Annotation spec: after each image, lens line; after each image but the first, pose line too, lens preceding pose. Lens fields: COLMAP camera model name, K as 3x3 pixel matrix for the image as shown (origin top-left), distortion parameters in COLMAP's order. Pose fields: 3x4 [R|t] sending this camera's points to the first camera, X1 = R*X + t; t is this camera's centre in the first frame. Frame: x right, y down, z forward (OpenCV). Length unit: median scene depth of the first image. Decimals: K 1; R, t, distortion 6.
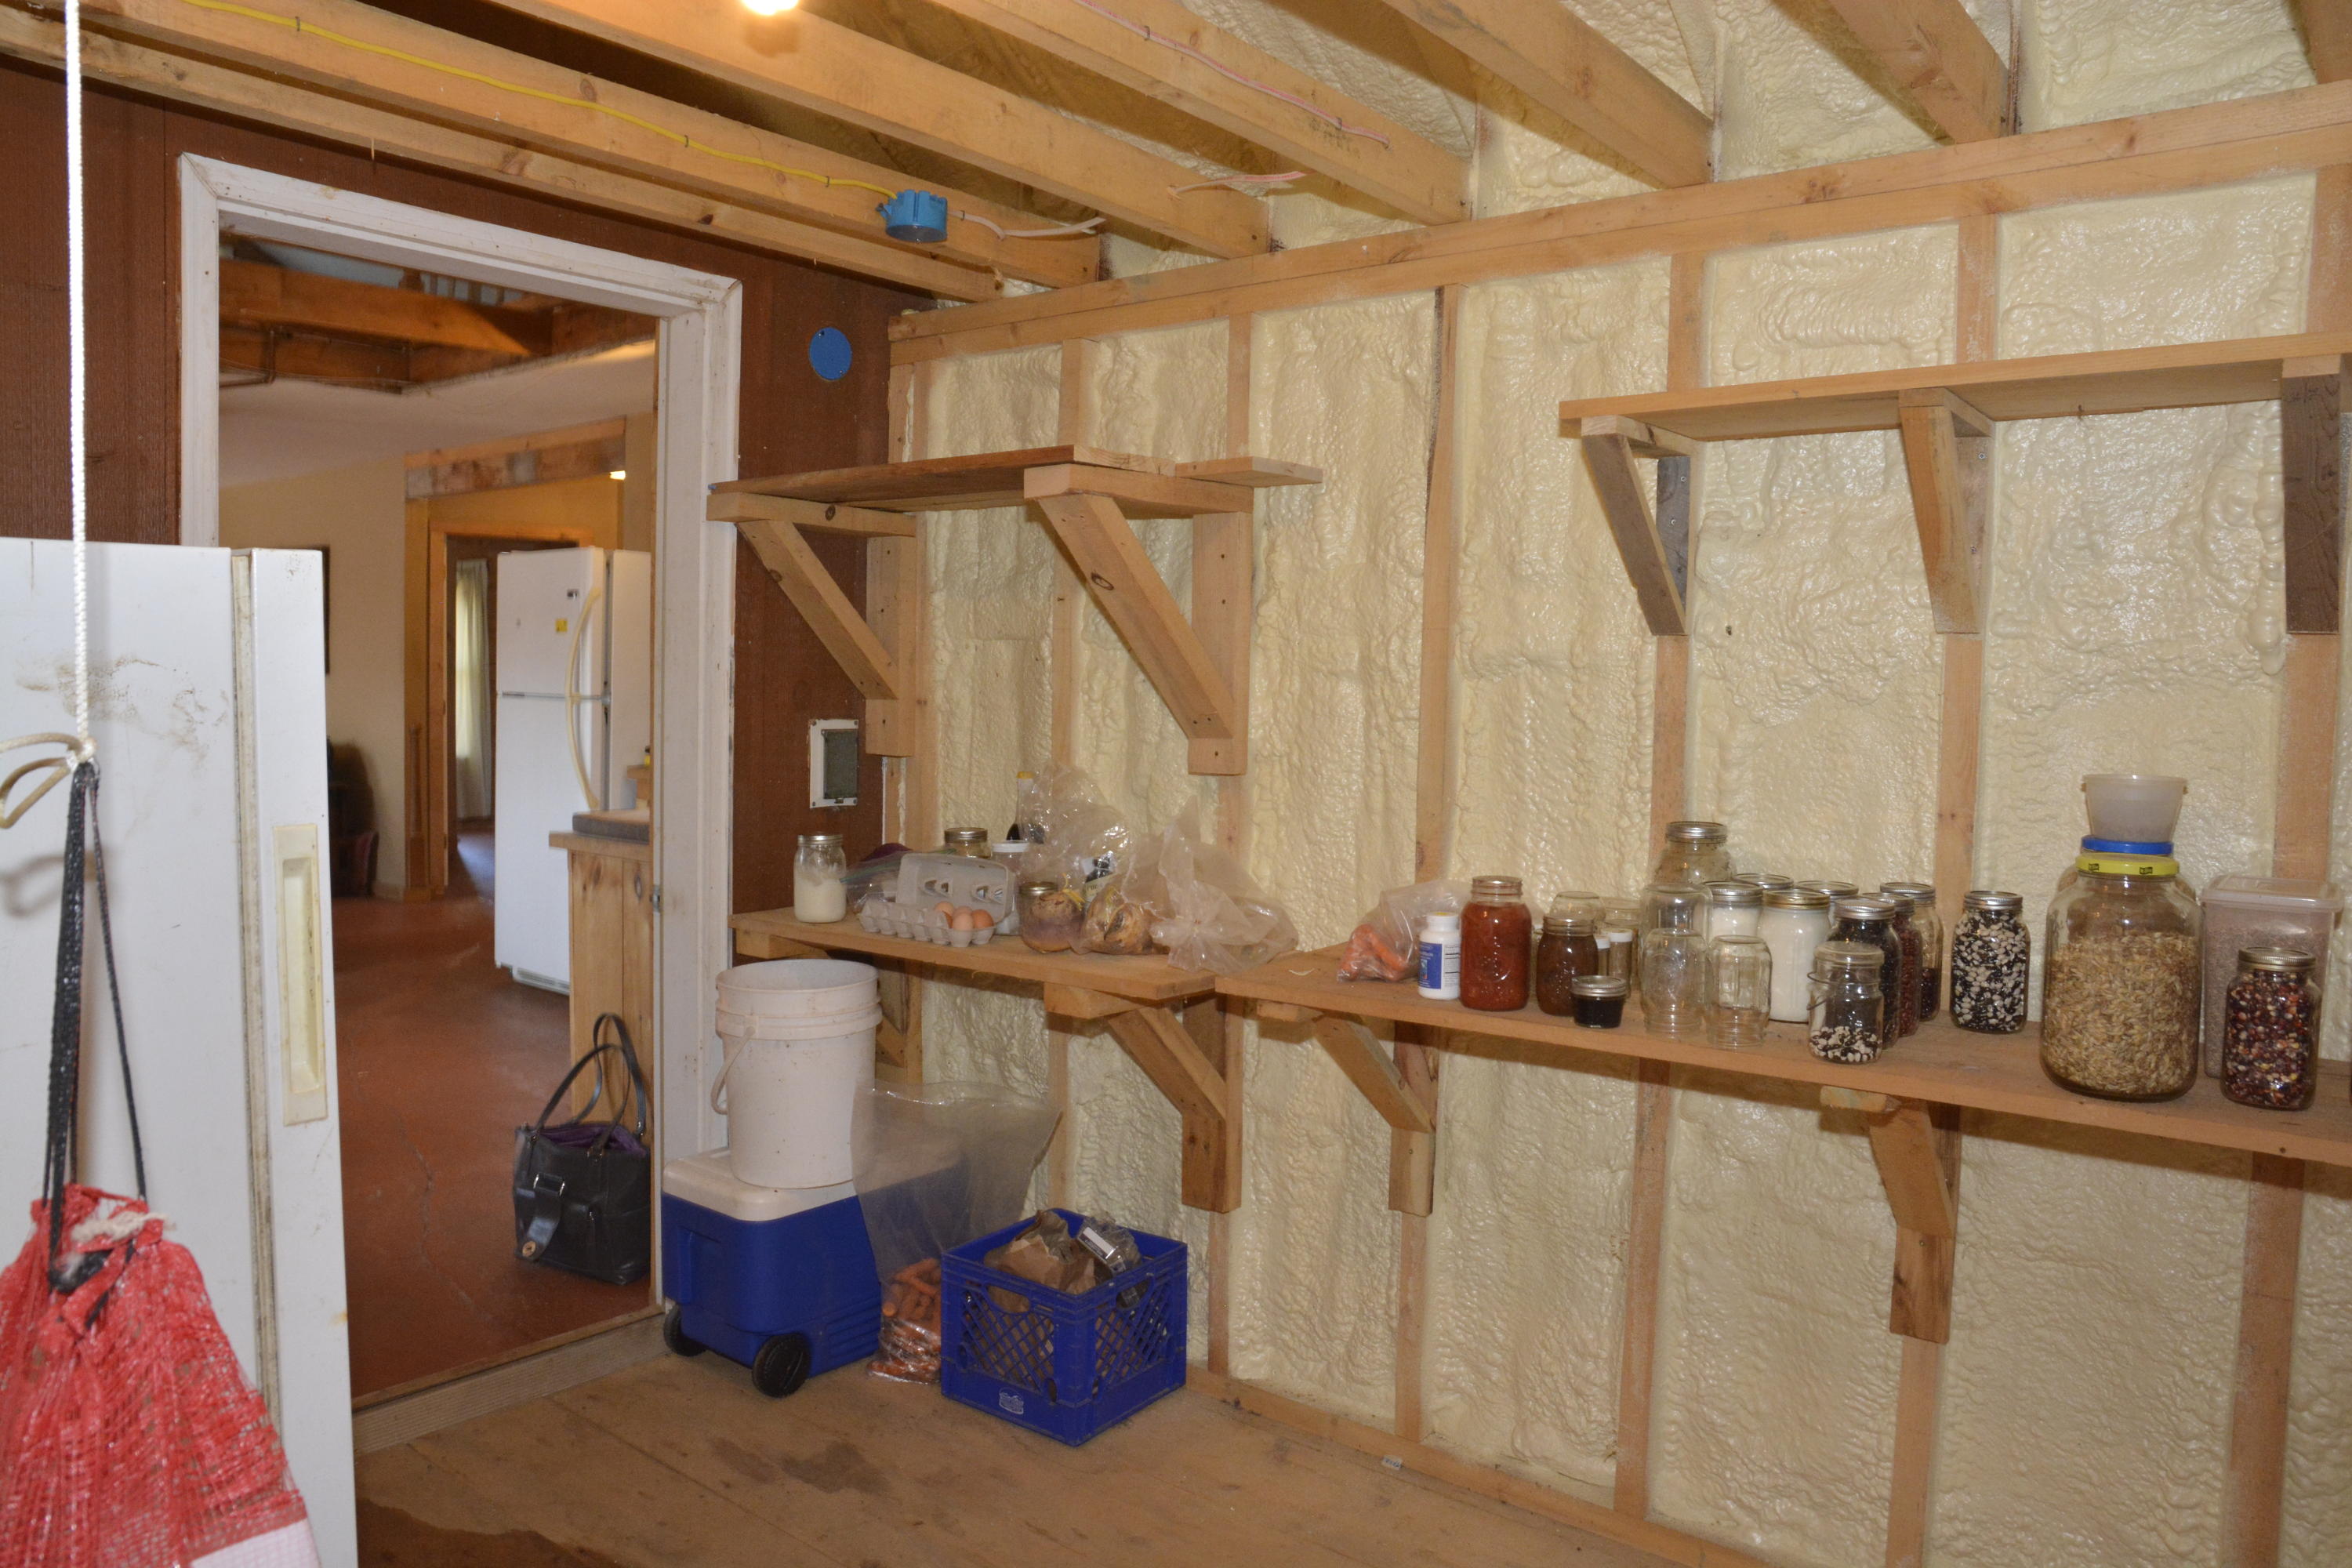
lens RADIAL K [[1606.0, 0, 1170.3], [0, 1606.0, 735.8], [0, 0, 1]] dist [-0.040859, 0.001930]
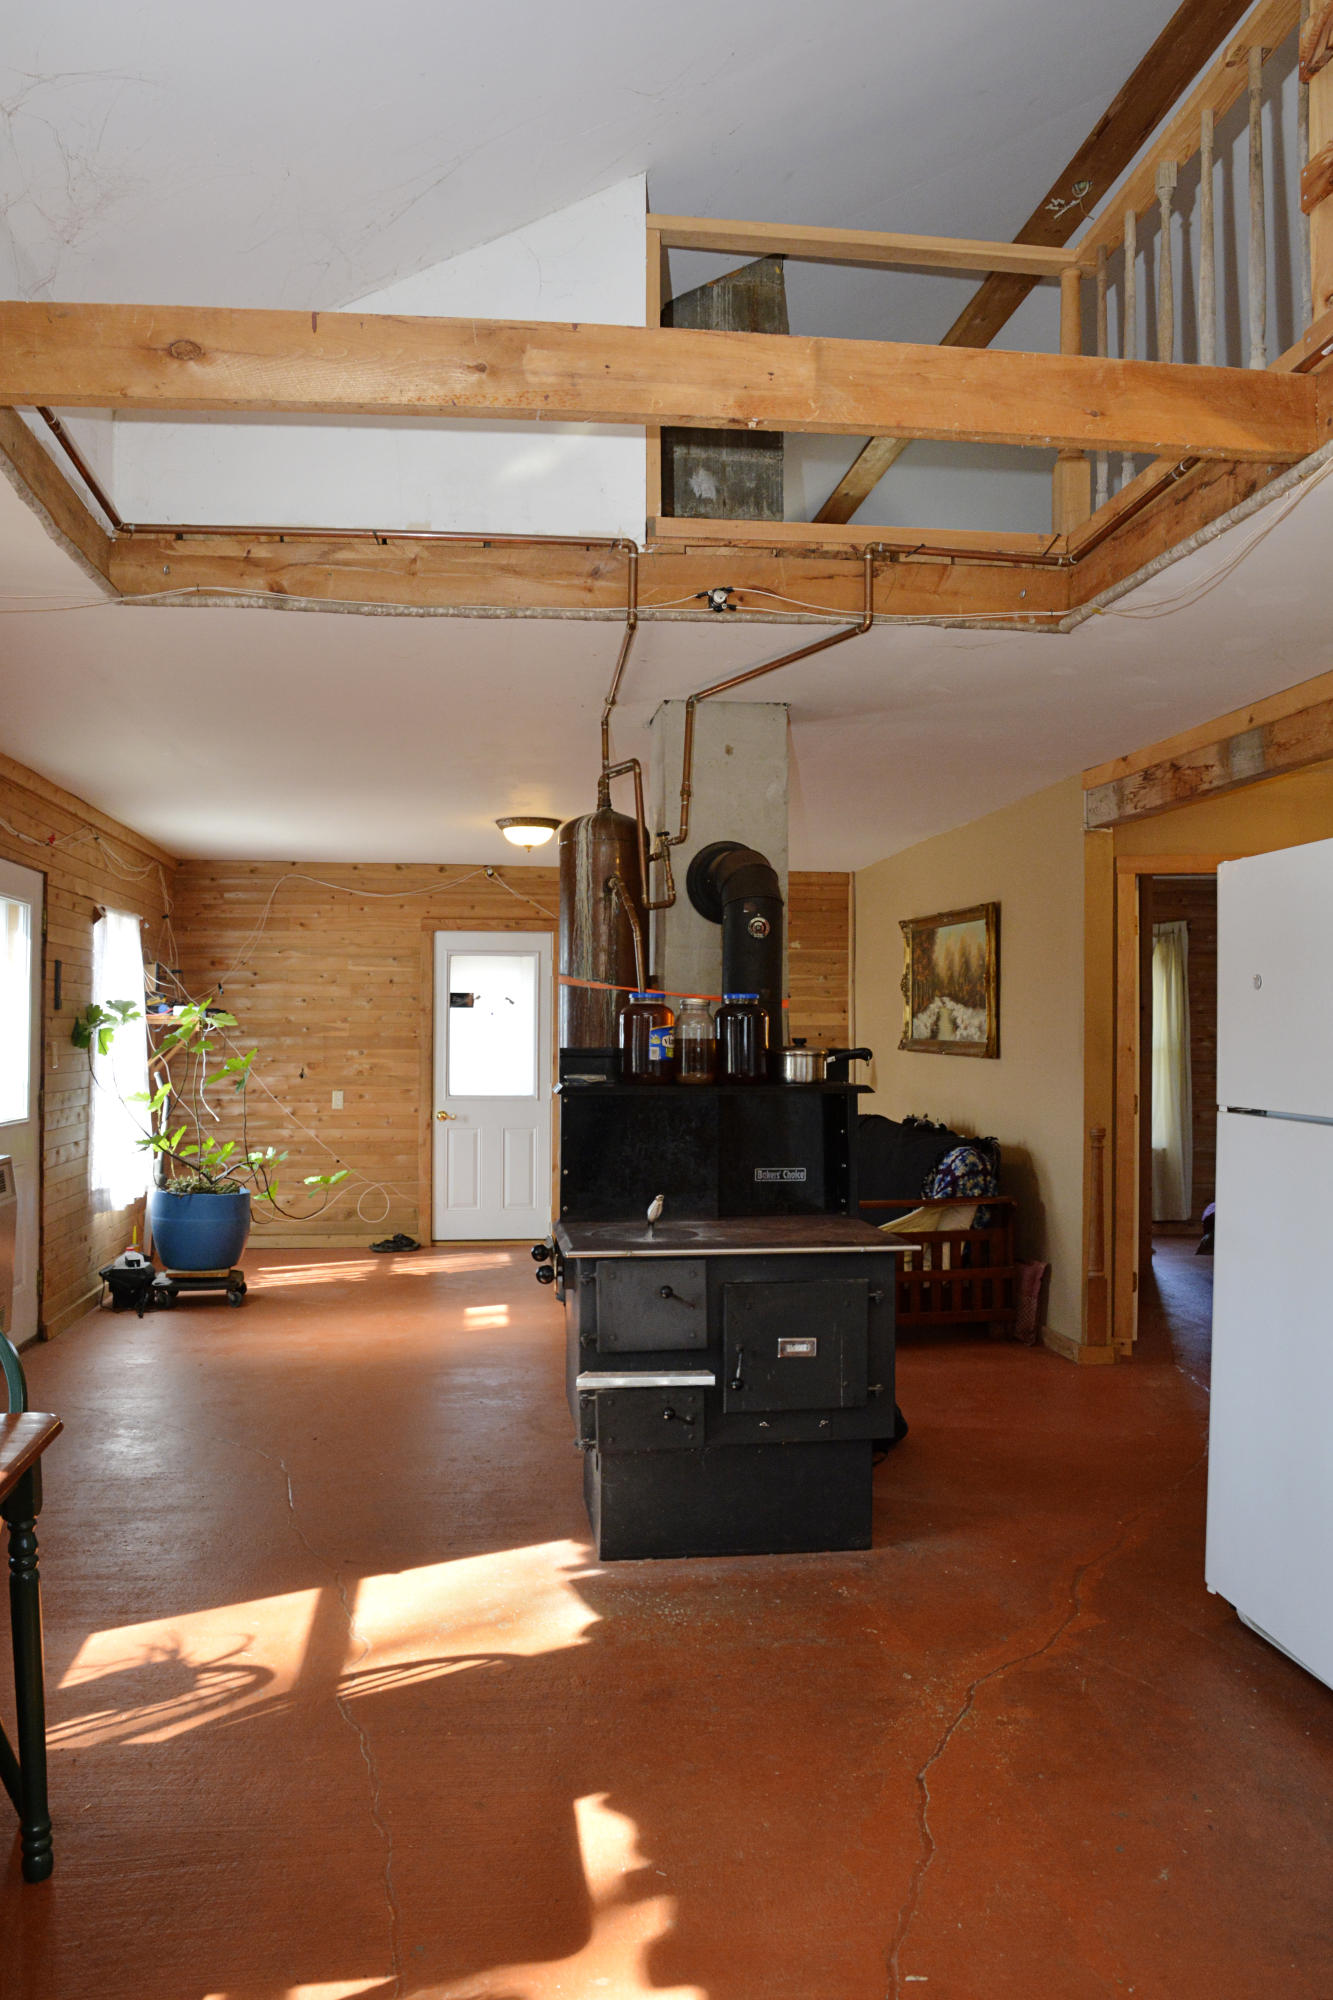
lens RADIAL K [[1365.6, 0, 666.5], [0, 1365.6, 1000.0], [0, 0, 1]] dist [-0.040859, 0.001930]
pose [[0.719518, -0.025467, -0.694007, -0.177688], [-0.024993, 0.997730, -0.062524, -0.021897], [0.694024, 0.062332, 0.717248, 0.404339]]
